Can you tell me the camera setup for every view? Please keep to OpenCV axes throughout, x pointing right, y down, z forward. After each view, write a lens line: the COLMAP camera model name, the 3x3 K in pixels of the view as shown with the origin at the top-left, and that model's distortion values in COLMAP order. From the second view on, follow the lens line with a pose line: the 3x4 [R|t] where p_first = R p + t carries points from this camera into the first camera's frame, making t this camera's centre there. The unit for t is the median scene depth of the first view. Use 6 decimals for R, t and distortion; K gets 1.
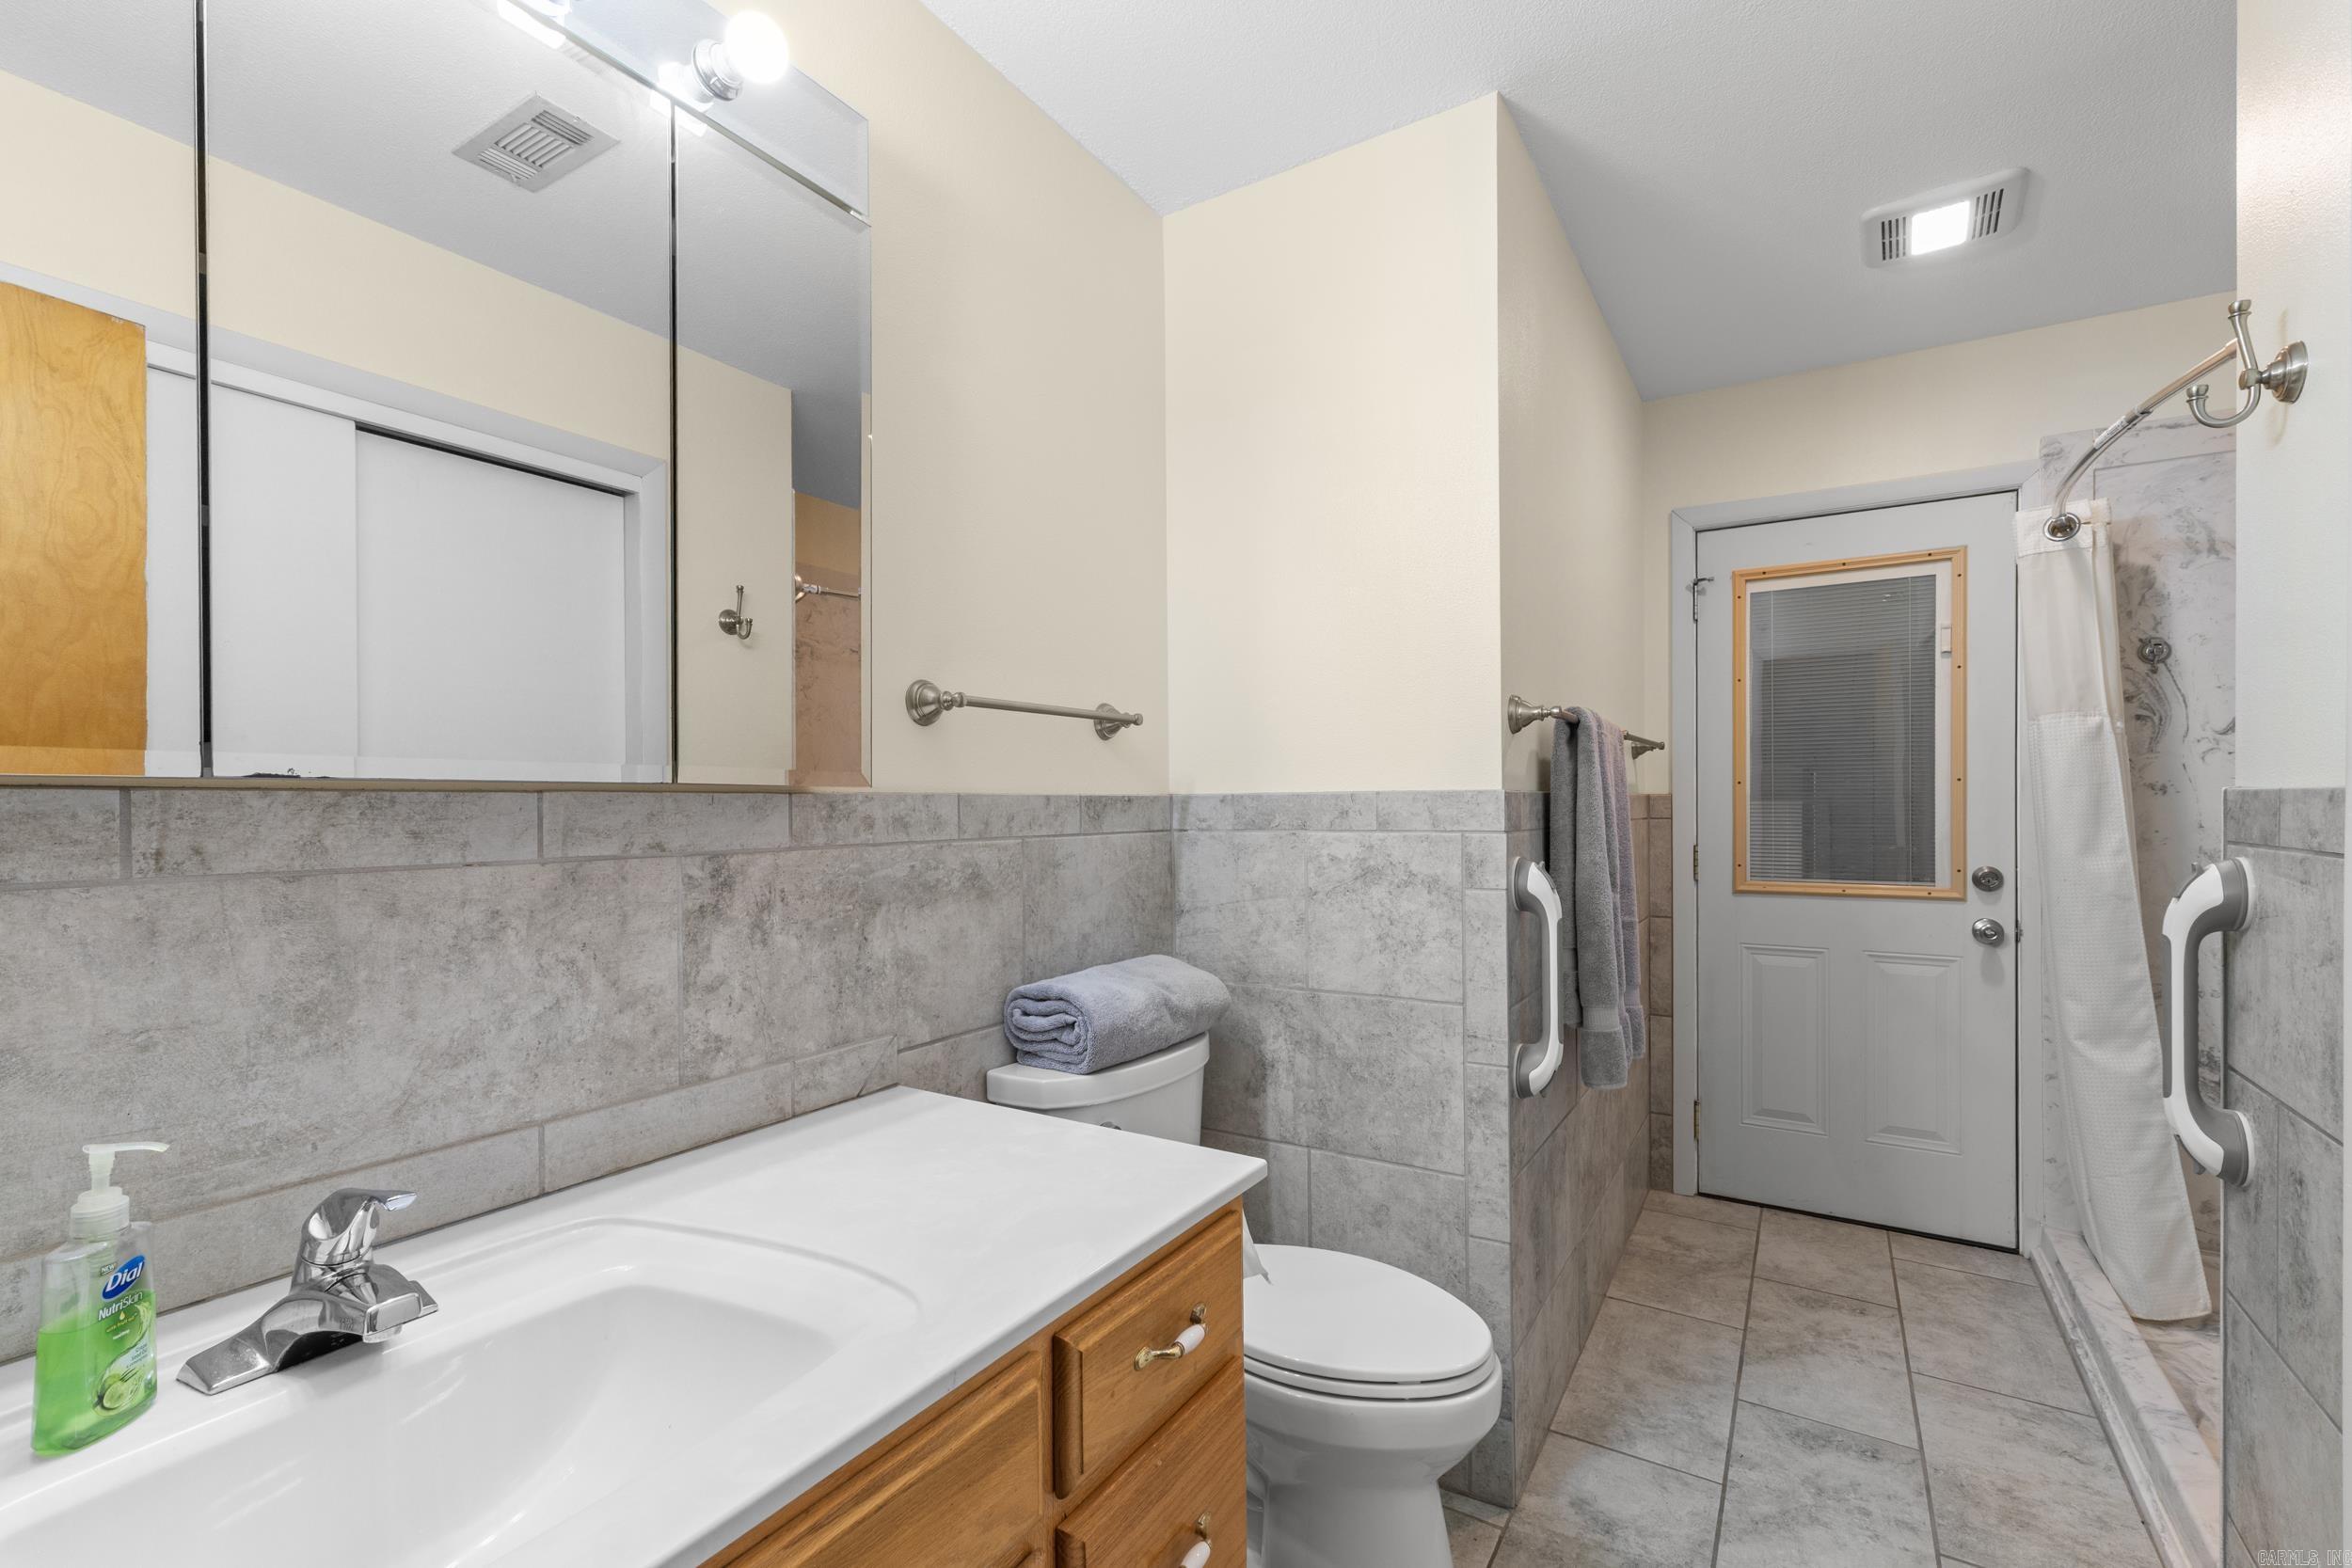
lens RADIAL K [[1002.7, 0, 1185.5], [0, 1002.7, 800.0], [0, 0, 1]] dist [0.007305, -0.000286]
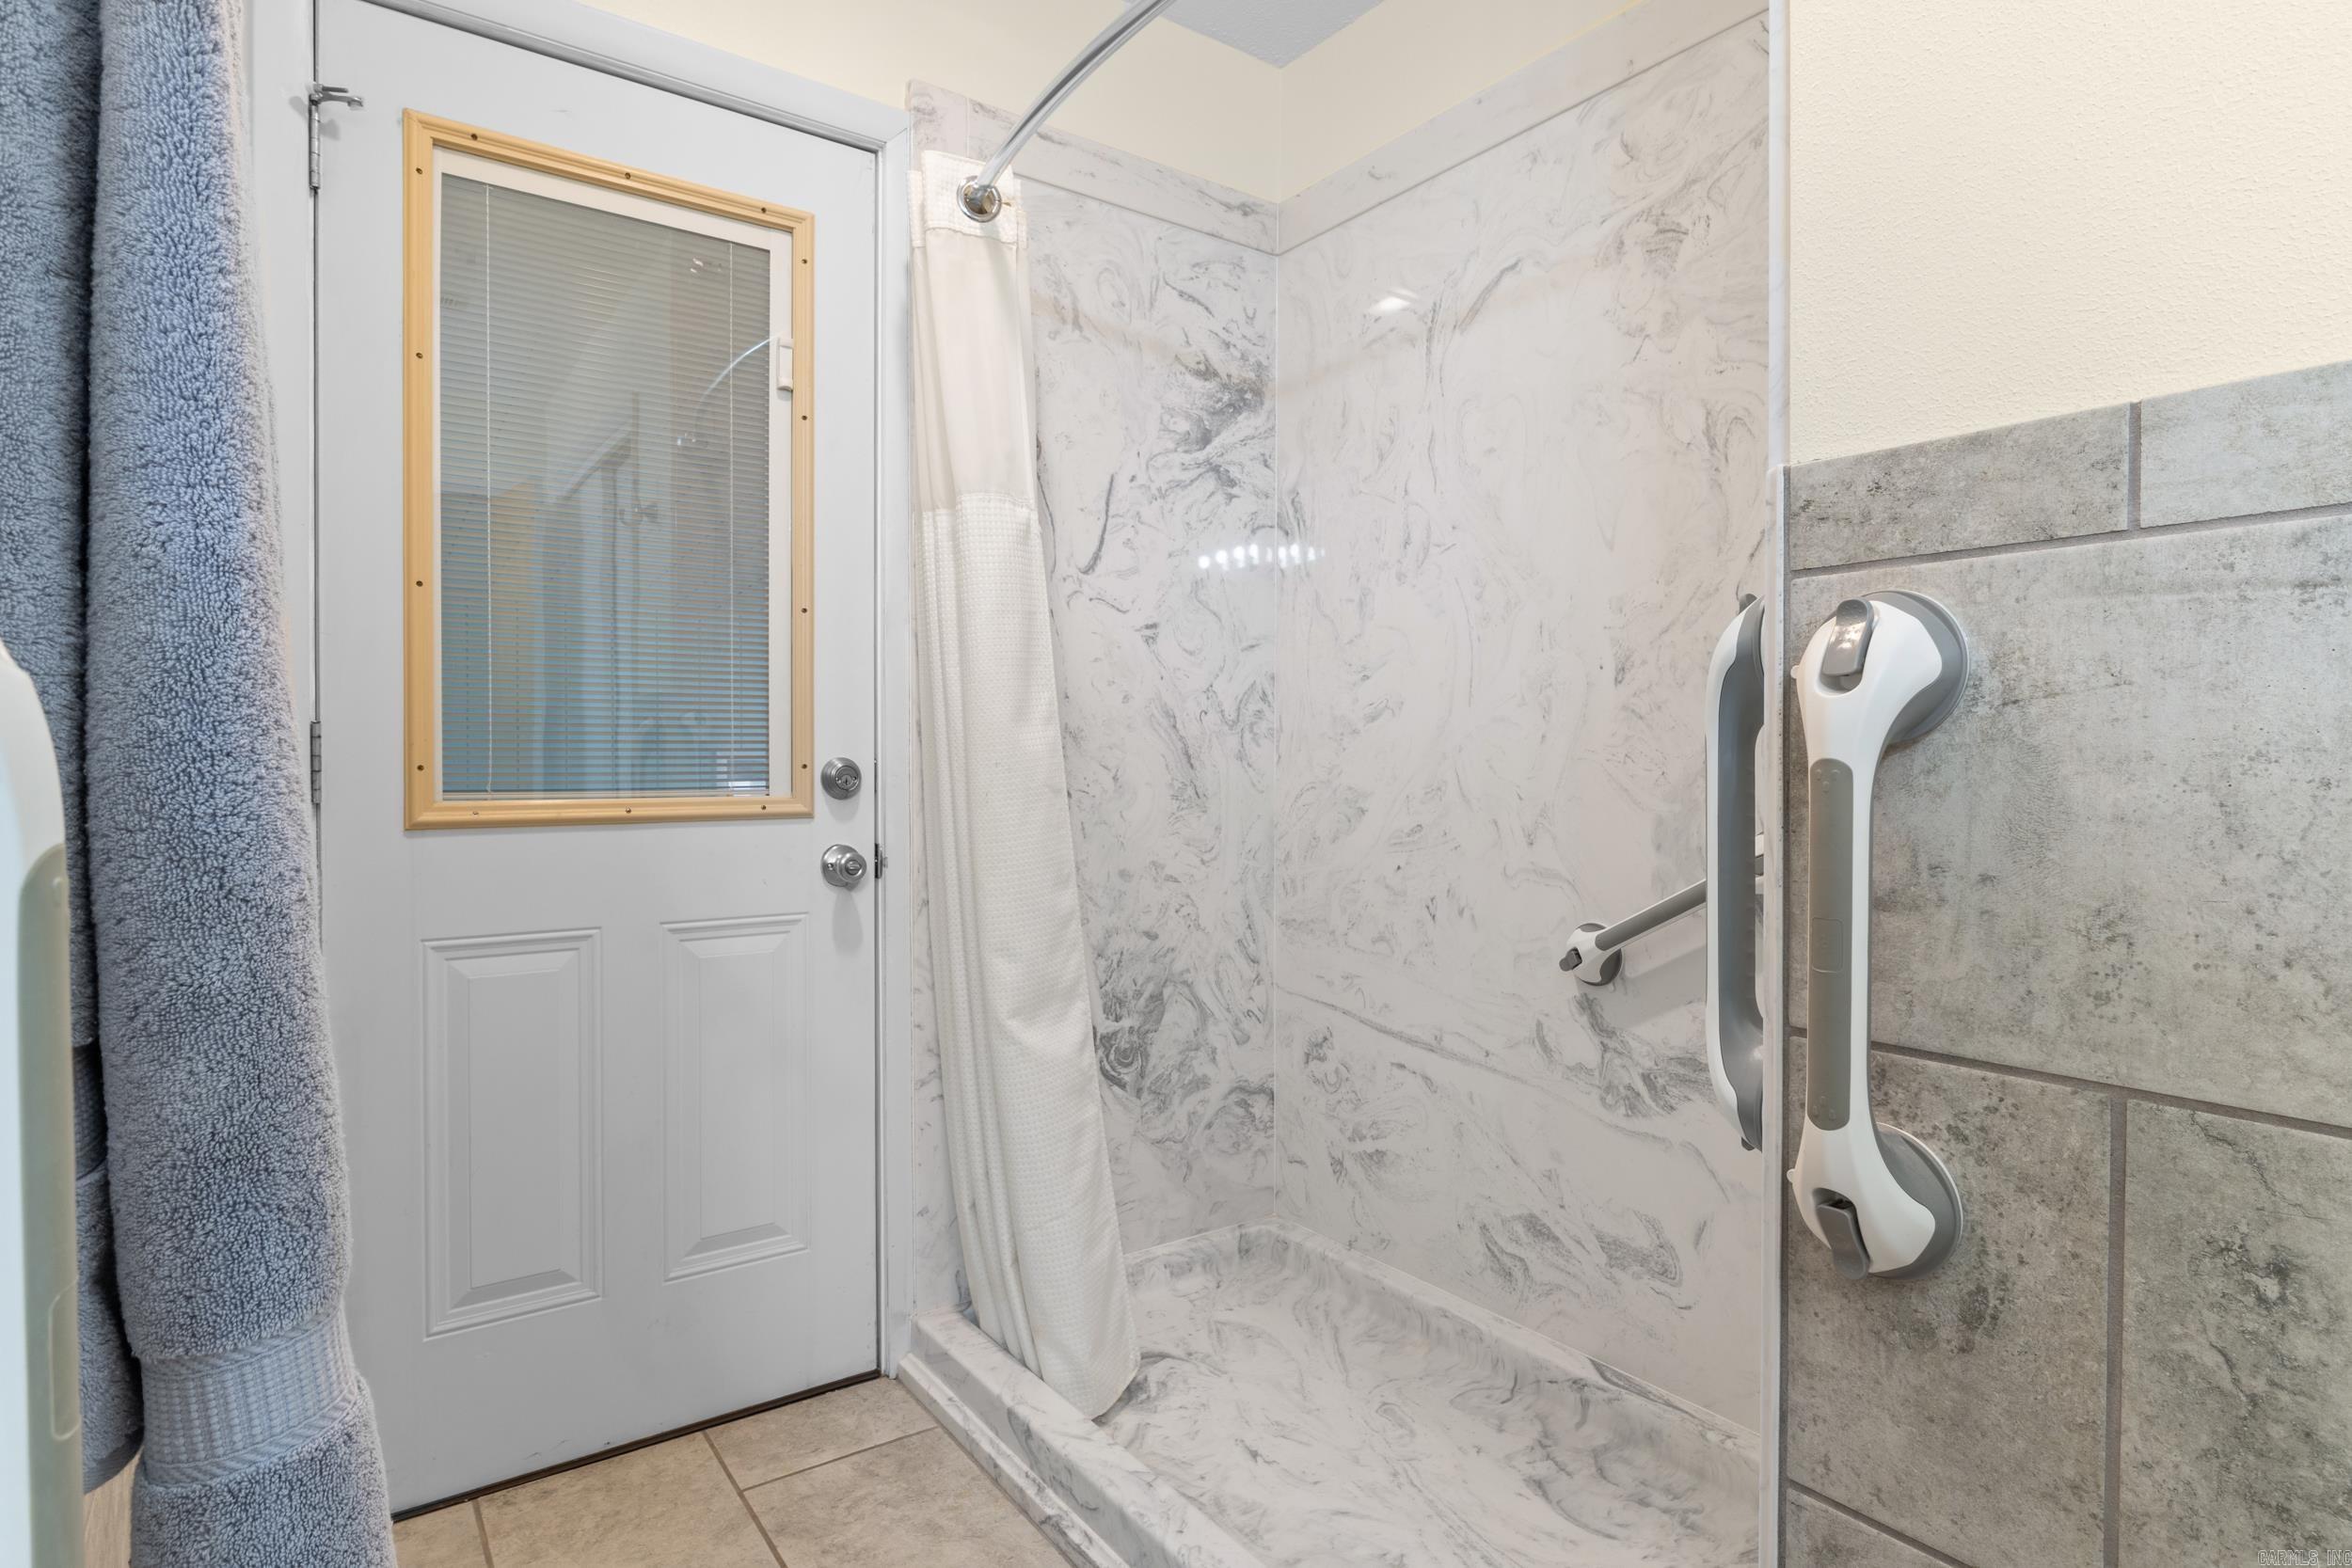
lens RADIAL K [[1224.1, 0, 1180.2], [0, 1224.1, 785.1], [0, 0, 1]] dist [-0.010898, 0.000956]
pose [[0.368700, -0.009305, 0.929502, 0.190609], [-0.007756, 0.999884, 0.013086, 0.071350], [-0.929516, -0.012035, 0.368585, 0.542683]]
